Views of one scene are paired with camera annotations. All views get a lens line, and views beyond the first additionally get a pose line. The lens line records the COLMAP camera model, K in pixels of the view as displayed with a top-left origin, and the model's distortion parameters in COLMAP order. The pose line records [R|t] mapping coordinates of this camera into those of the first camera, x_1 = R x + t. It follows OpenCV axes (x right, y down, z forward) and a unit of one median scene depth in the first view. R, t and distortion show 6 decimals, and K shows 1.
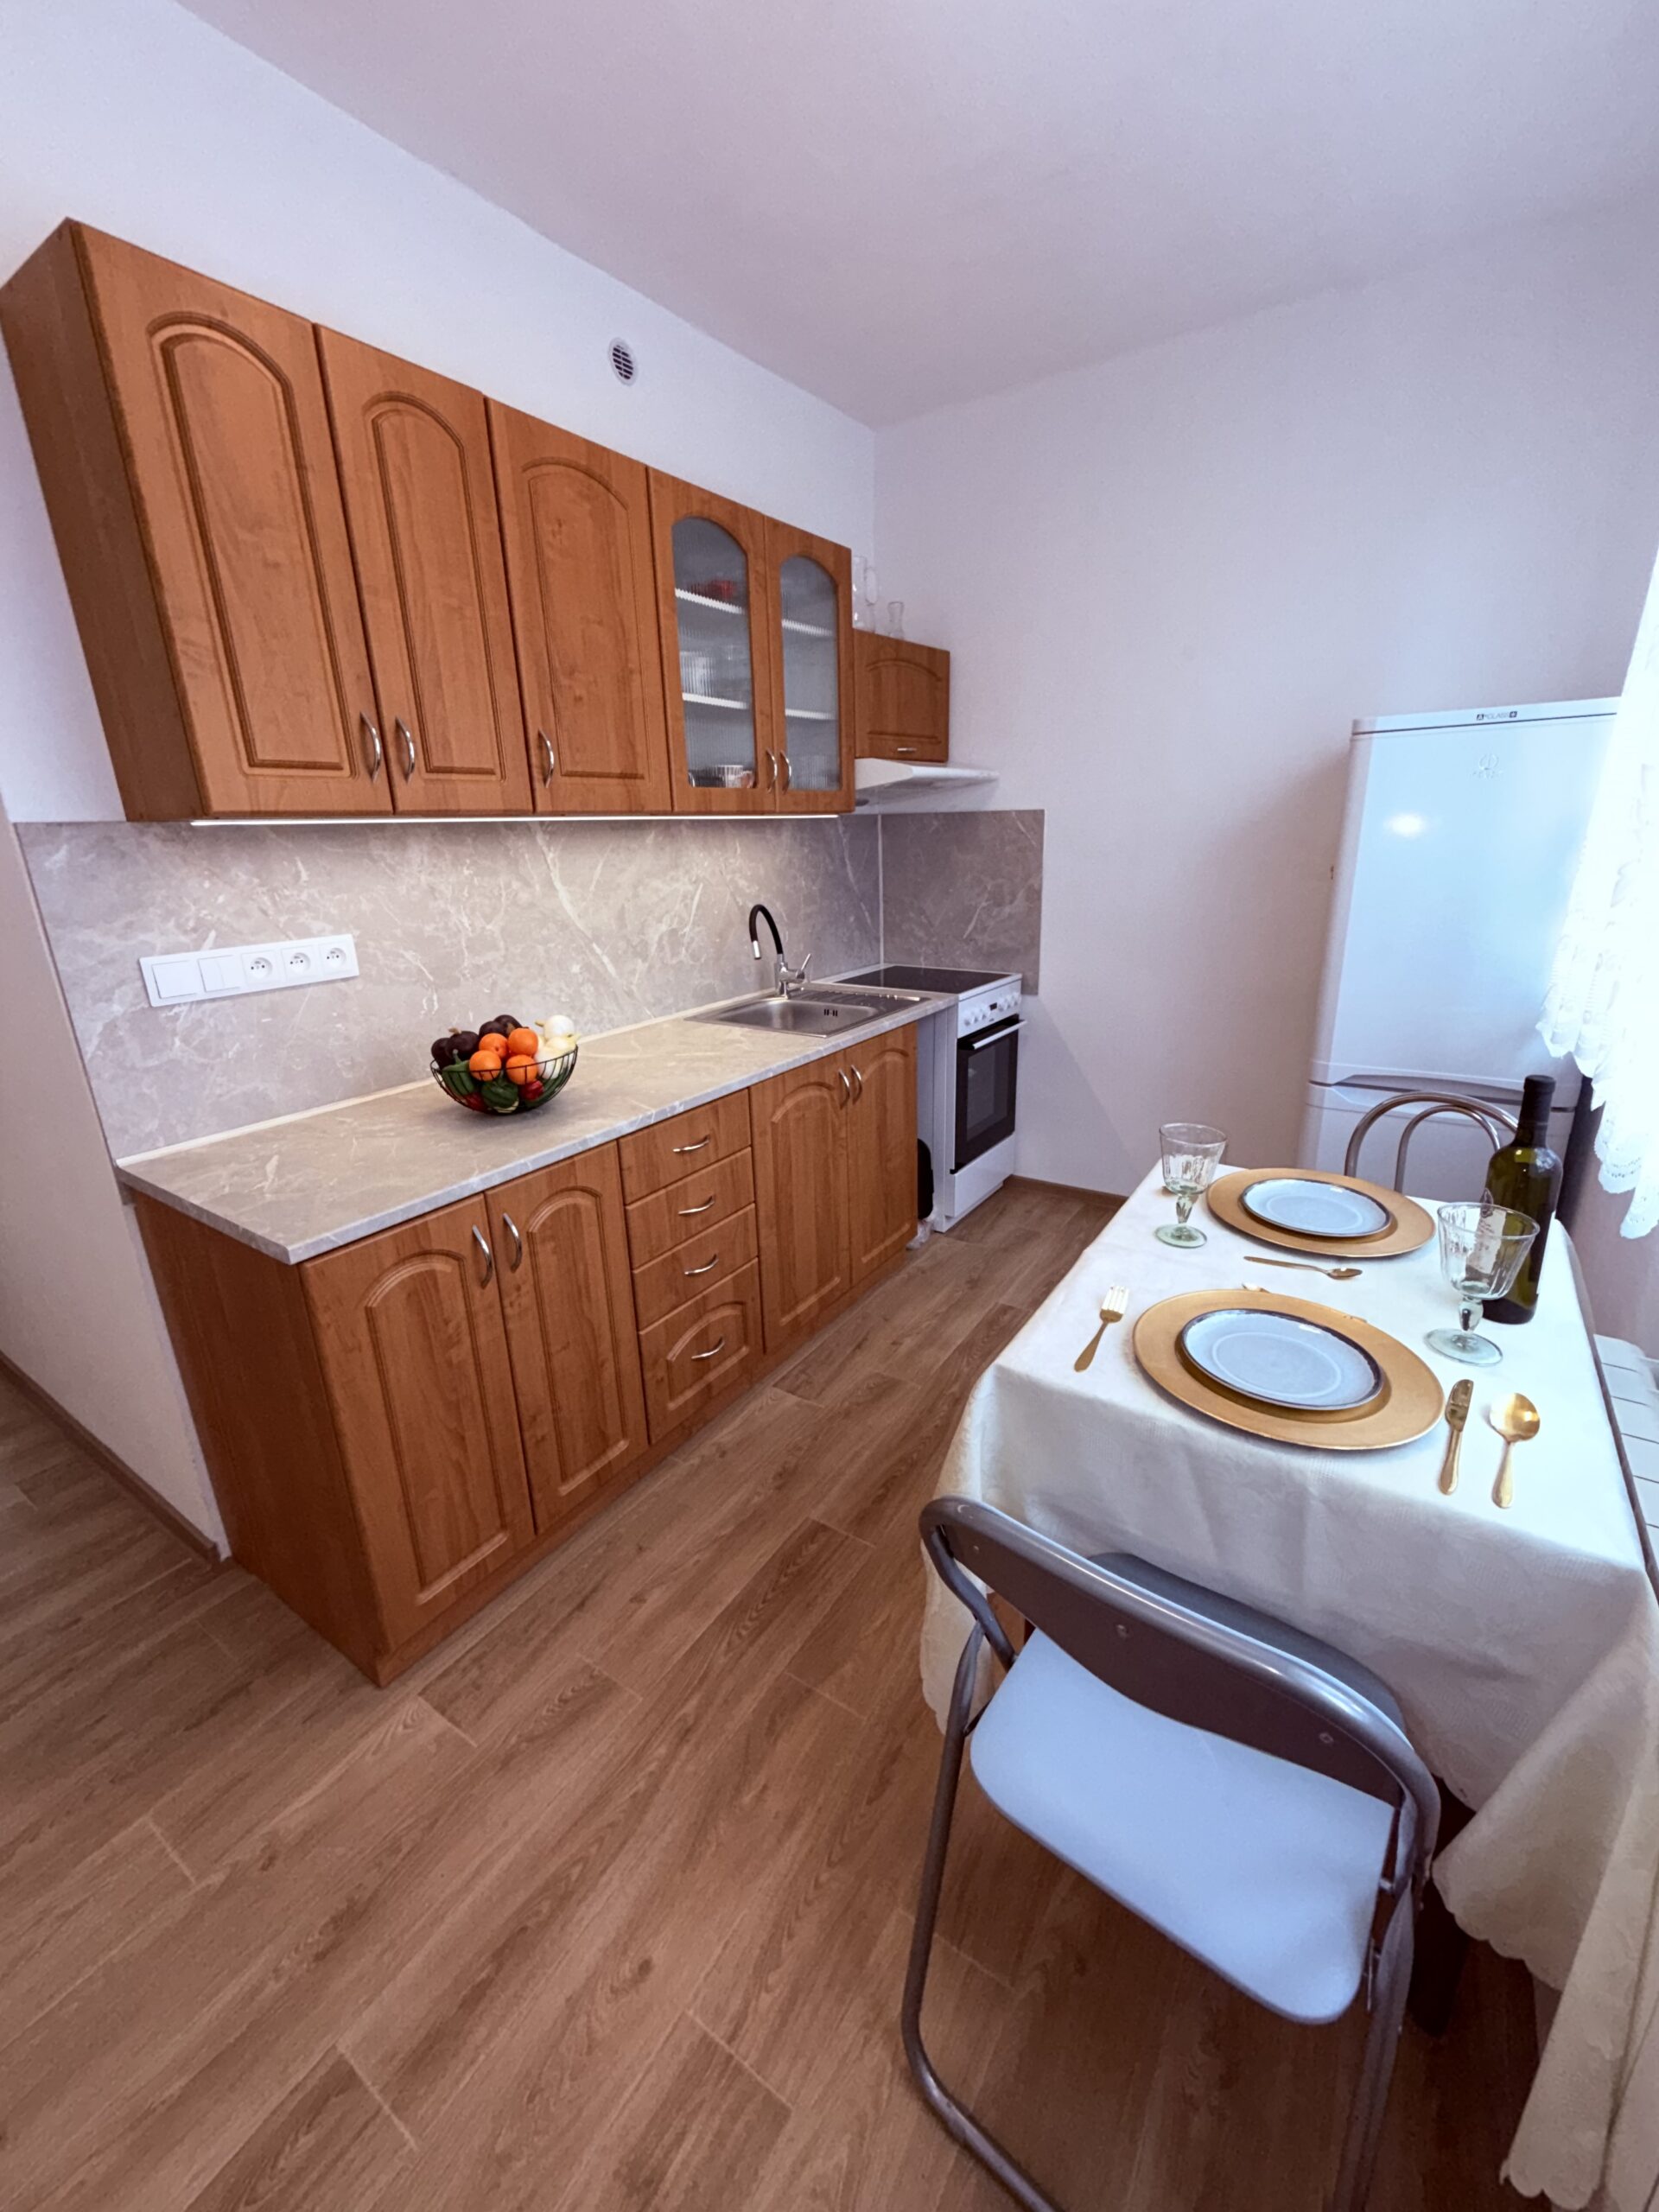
lens RADIAL K [[888.3, 0, 827.7], [0, 888.3, 1102.2], [0, 0, 1]] dist [0.000727, -0.000084]
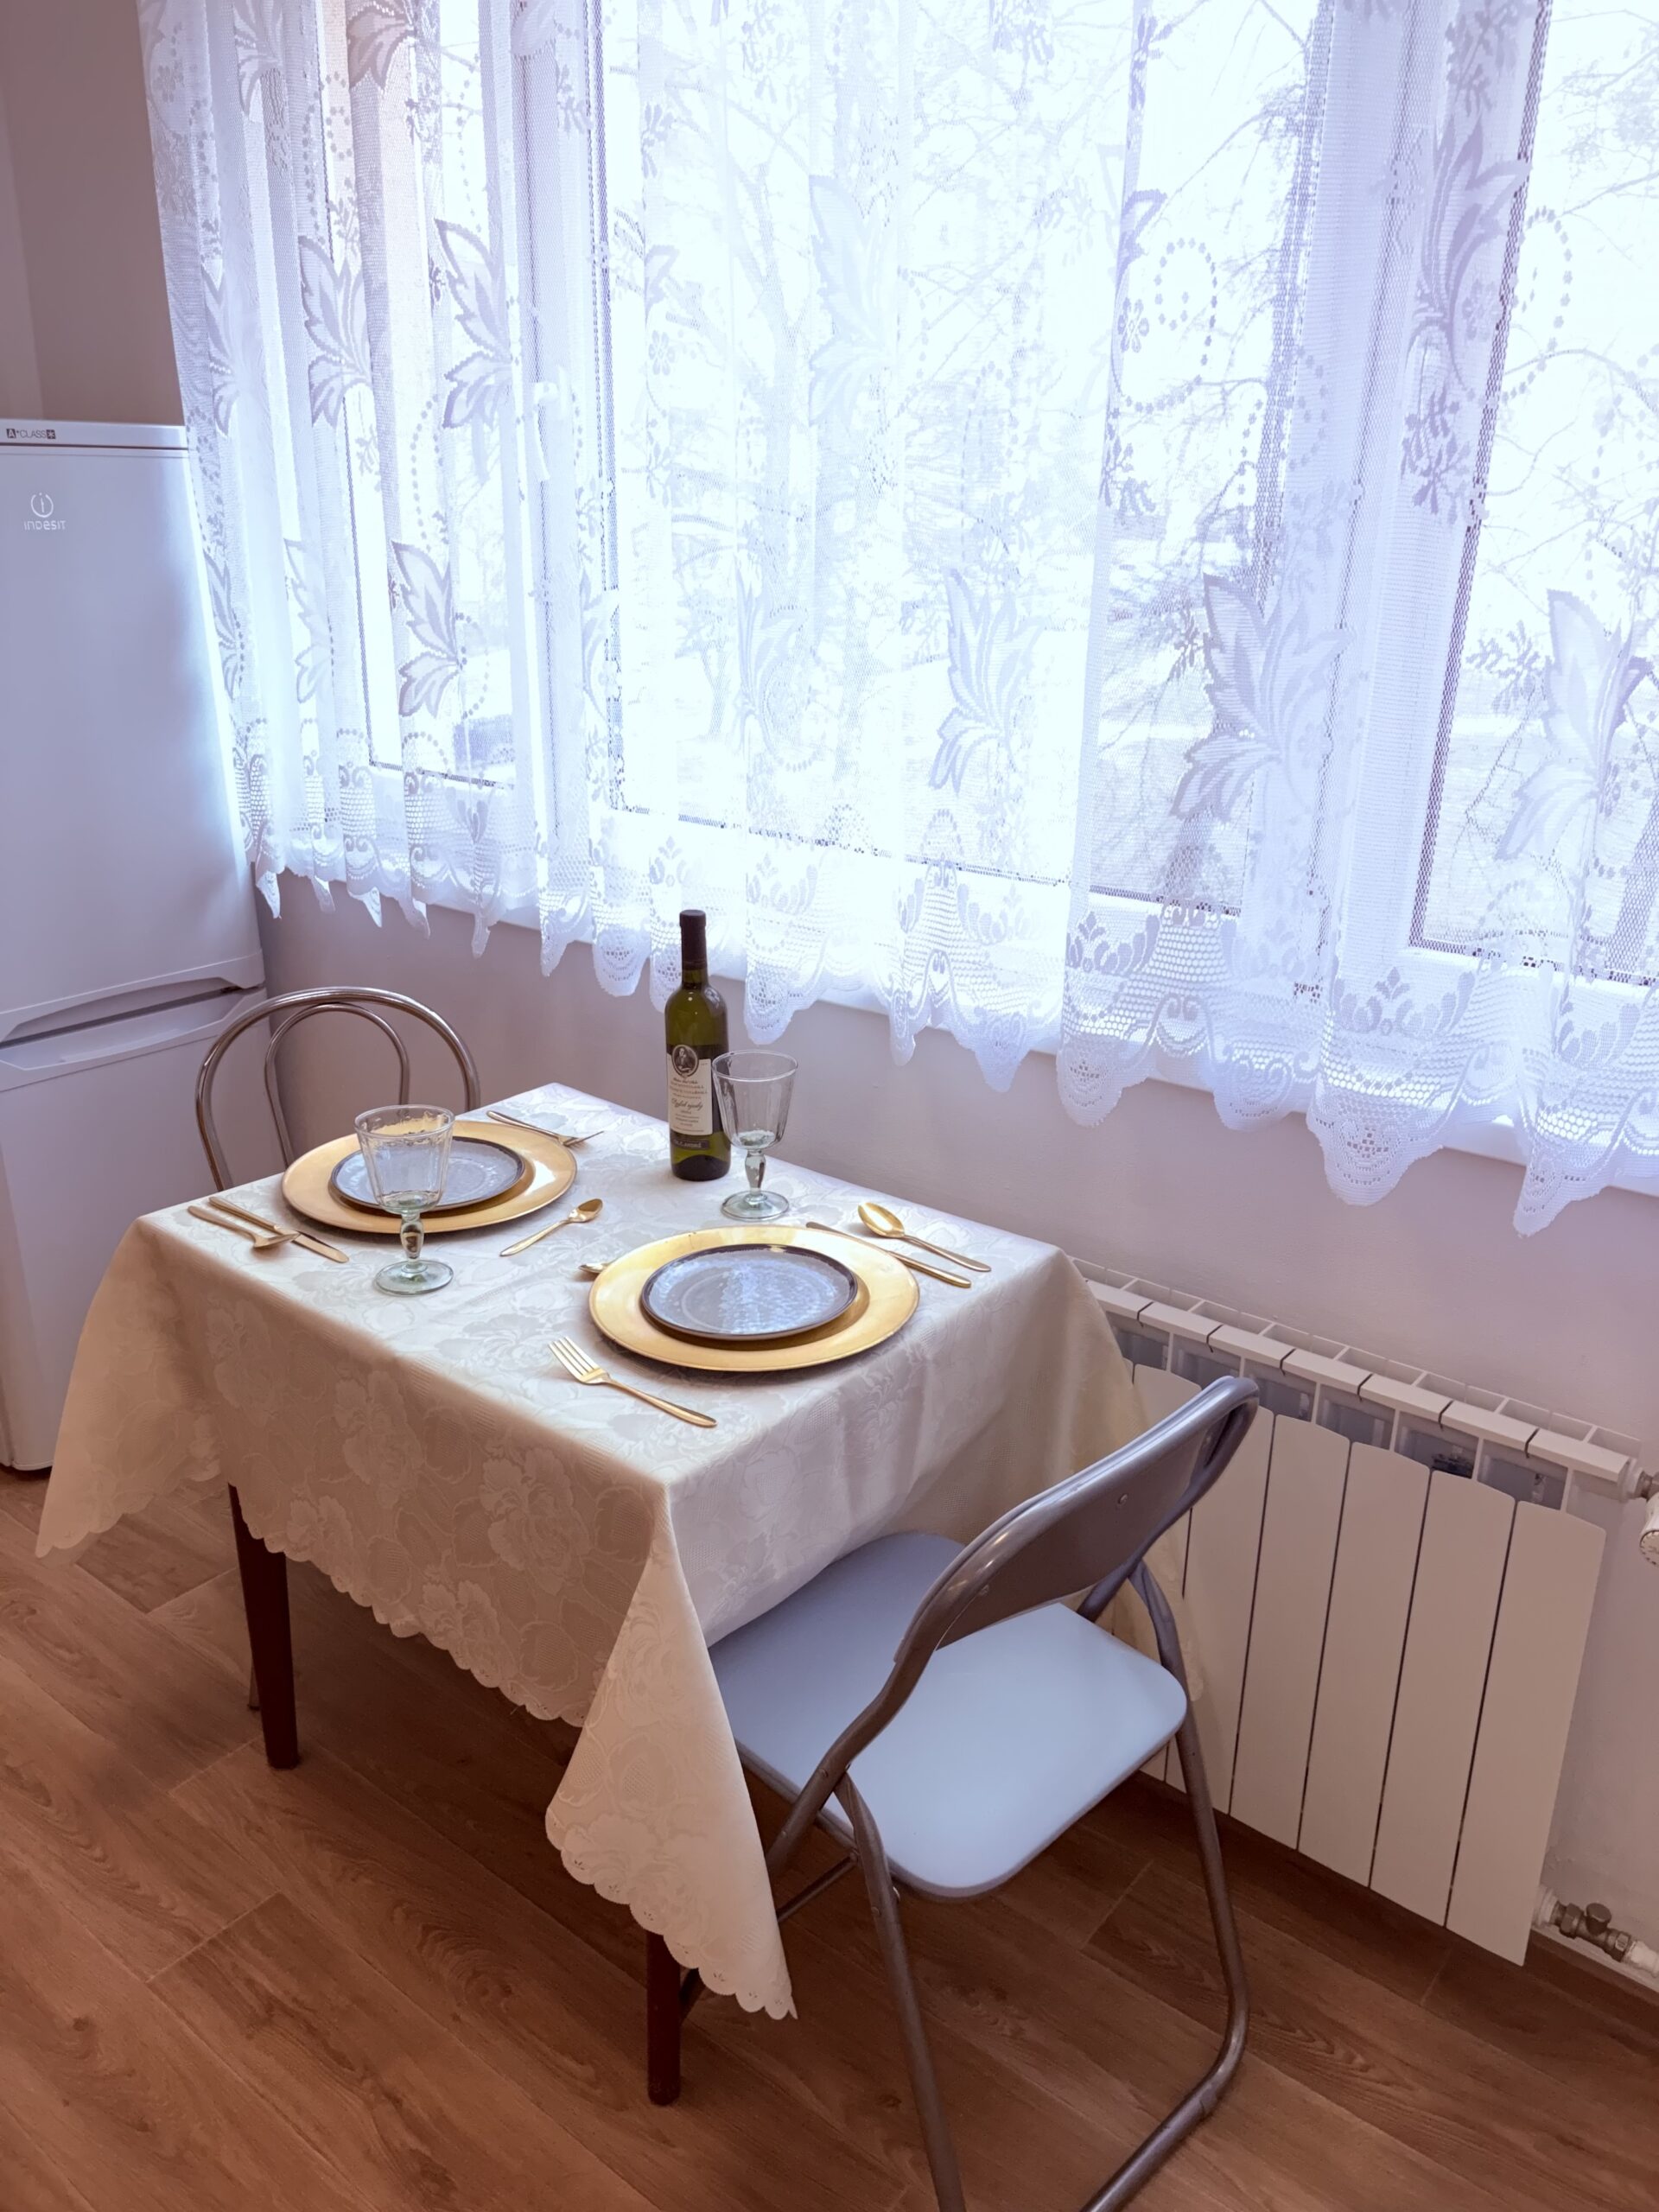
lens RADIAL K [[1684.0, 0, 835.0], [0, 1684.0, 1105.2], [0, 0, 1]] dist [0.038317, -0.036097]
pose [[0.104069, -0.313710, 0.943798, -0.546228], [0.286207, 0.918257, 0.273661, -0.169025], [-0.952500, 0.241642, 0.185348, 0.358574]]
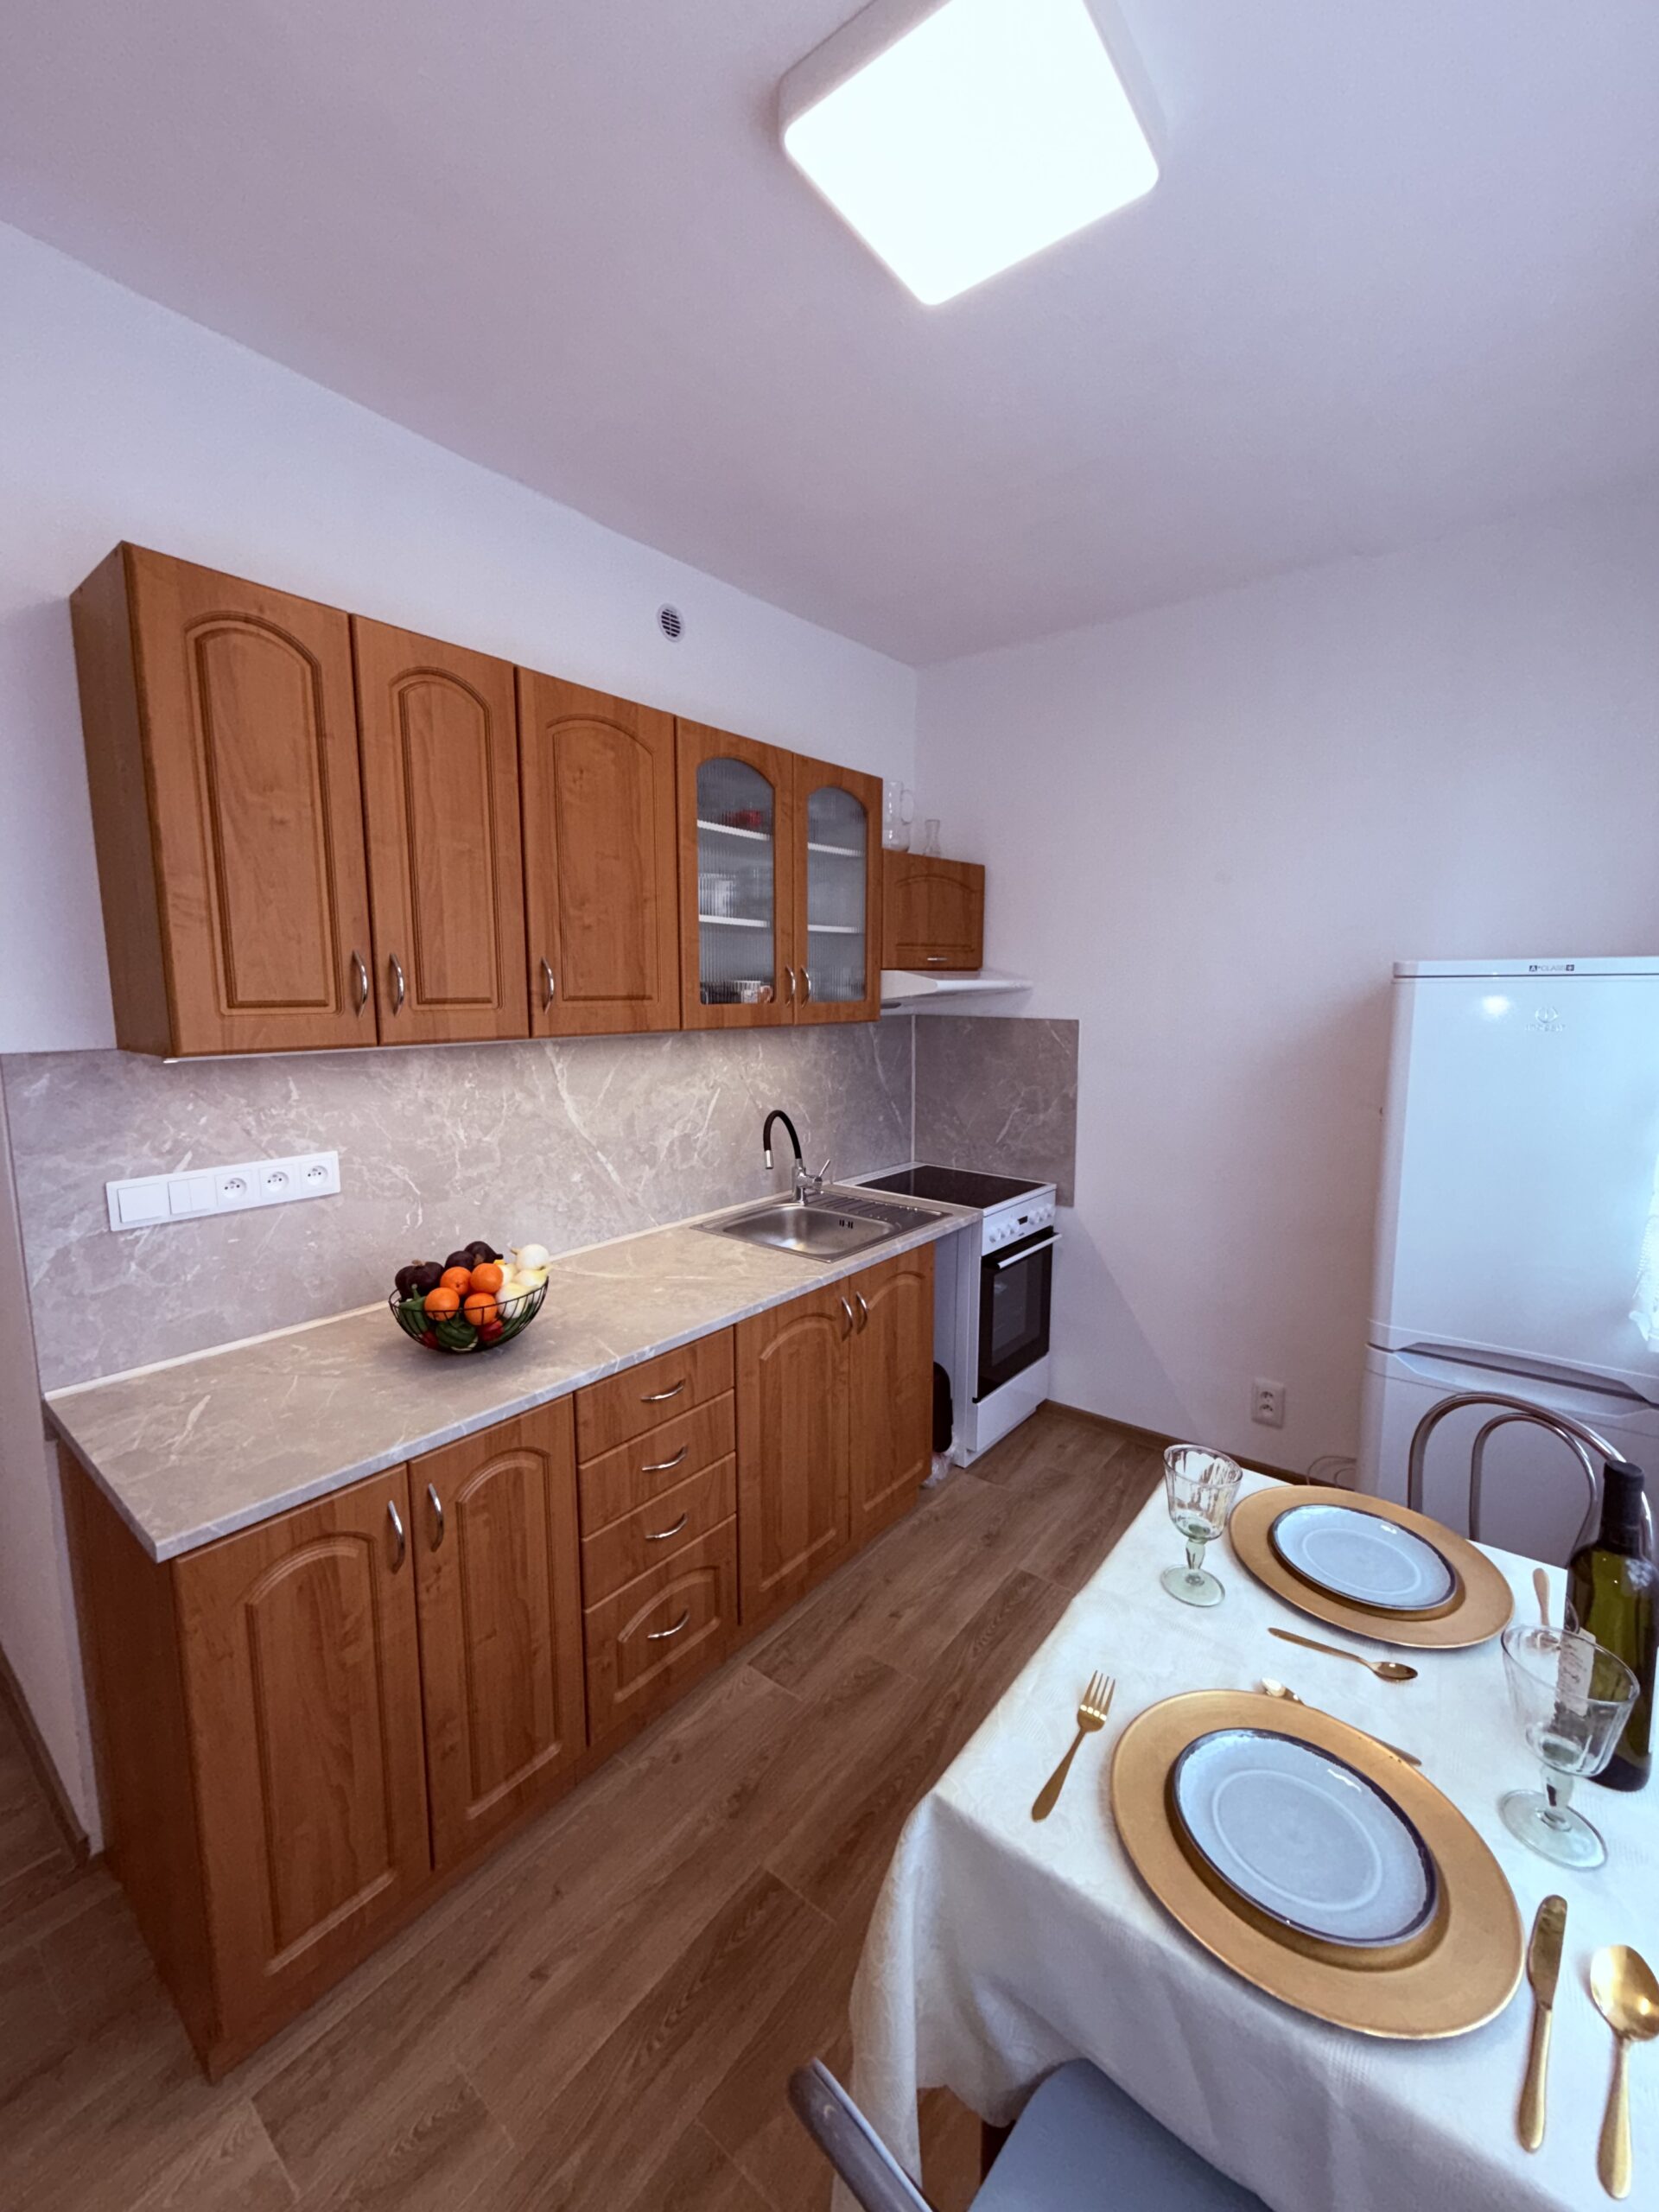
lens RADIAL K [[888.3, 0, 827.3], [0, 888.3, 1099.9], [0, 0, 1]] dist [0.000727, -0.000084]
pose [[0.996287, 0.039149, -0.076674, 0.080727], [-0.051630, 0.984392, -0.168244, -0.110992], [0.068891, 0.171578, 0.982759, 0.062643]]
